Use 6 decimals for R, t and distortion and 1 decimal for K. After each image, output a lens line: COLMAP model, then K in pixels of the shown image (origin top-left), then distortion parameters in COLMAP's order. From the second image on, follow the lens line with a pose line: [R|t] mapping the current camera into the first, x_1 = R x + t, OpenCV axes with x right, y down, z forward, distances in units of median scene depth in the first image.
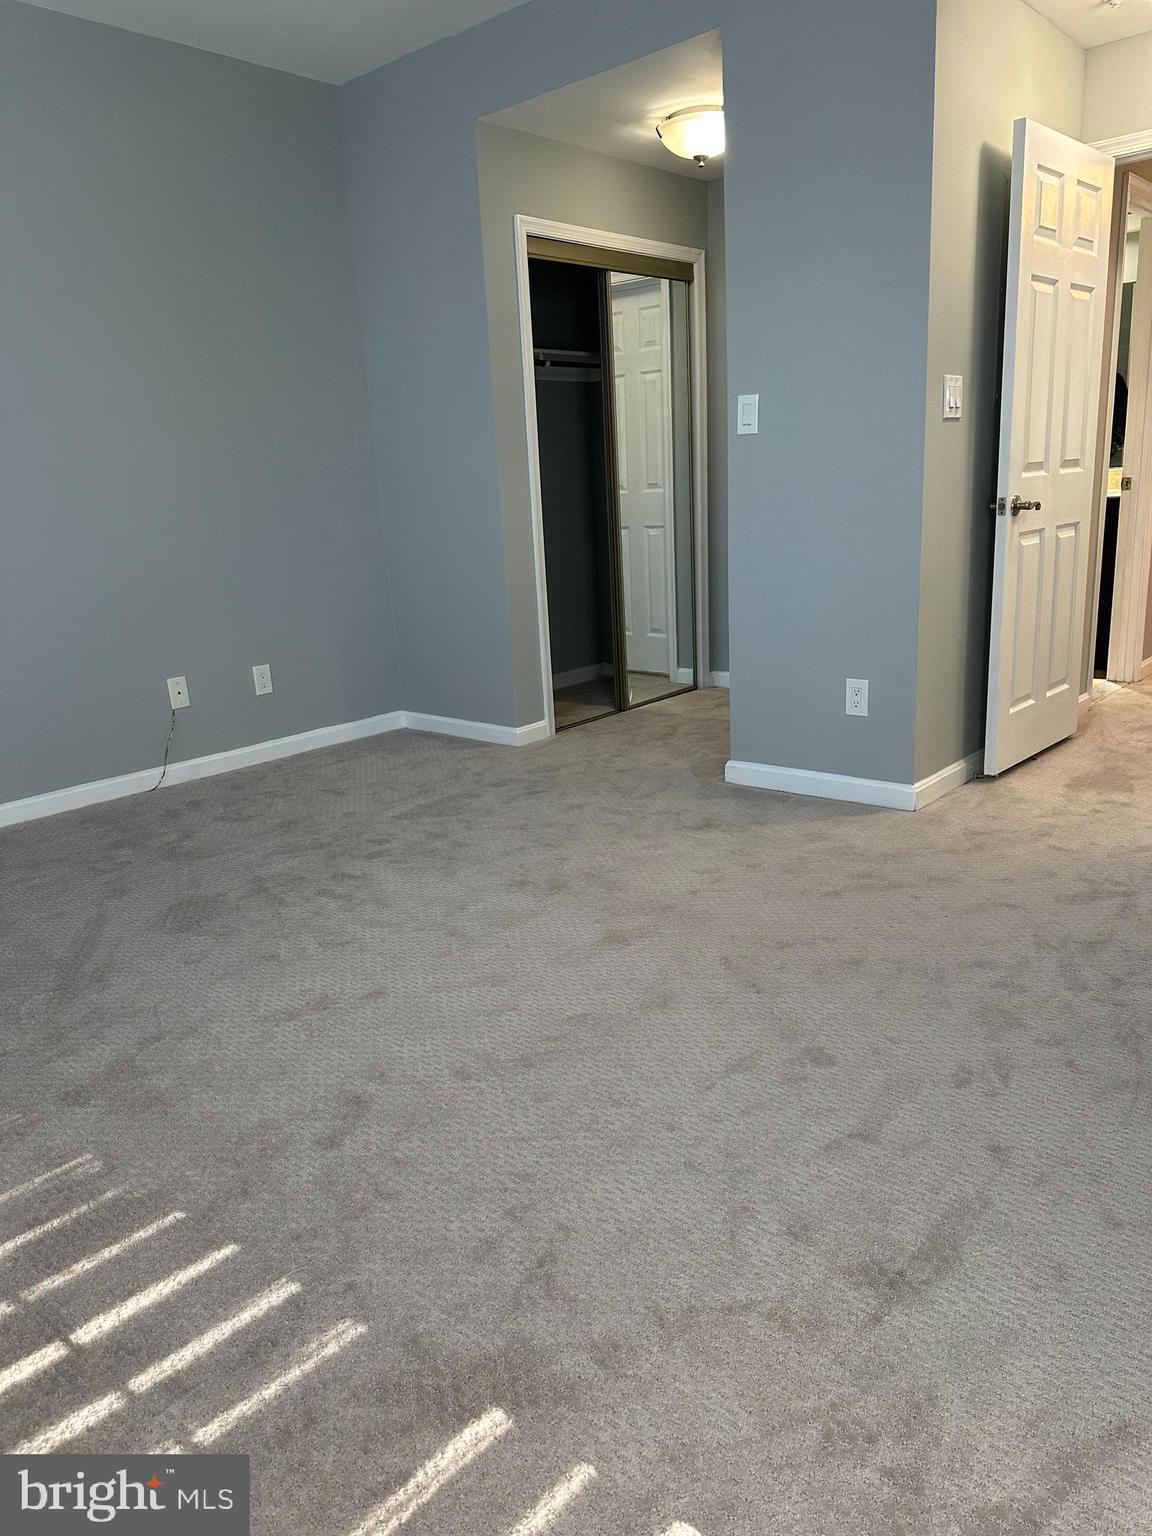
lens RADIAL K [[1071.5, 0, 564.2], [0, 1071.5, 772.0], [0, 0, 1]] dist [0.122863, -0.176842]
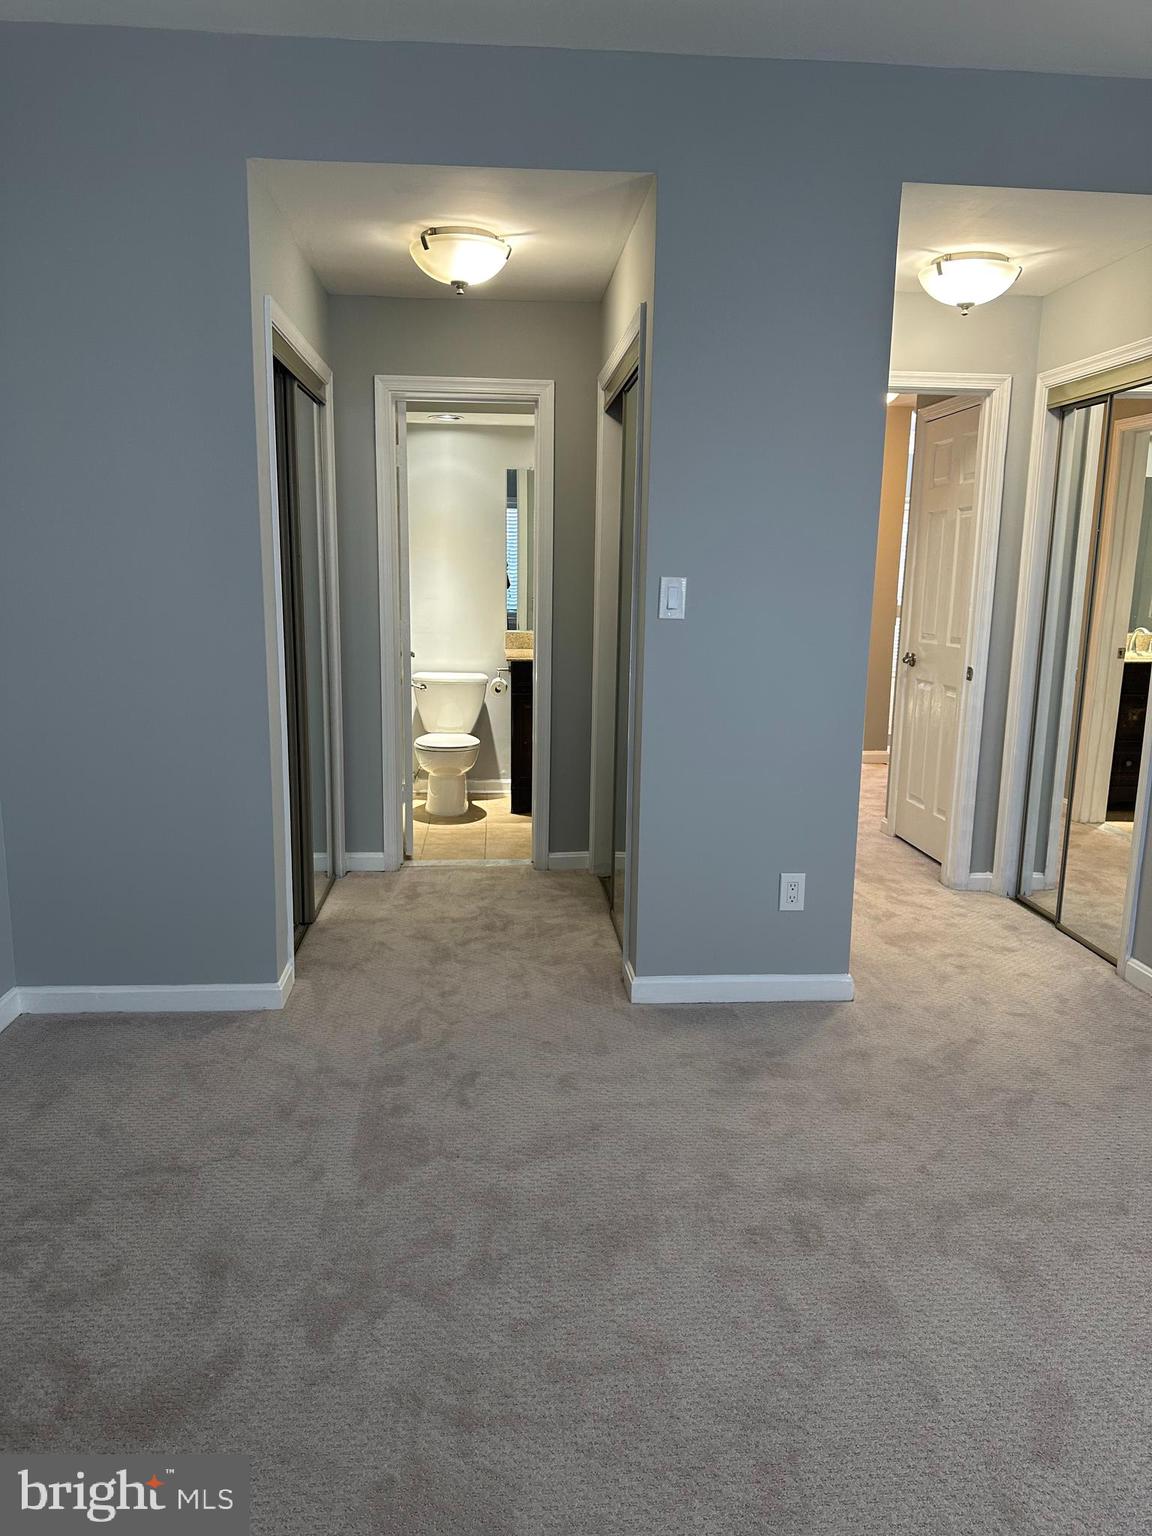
lens RADIAL K [[1071.5, 0, 564.2], [0, 1071.5, 772.0], [0, 0, 1]] dist [0.122863, -0.176842]
pose [[0.695515, -0.075731, 0.714509, -0.541521], [0.136146, 0.990305, -0.027564, -0.174542], [-0.705495, 0.116449, 0.699083, 0.458210]]
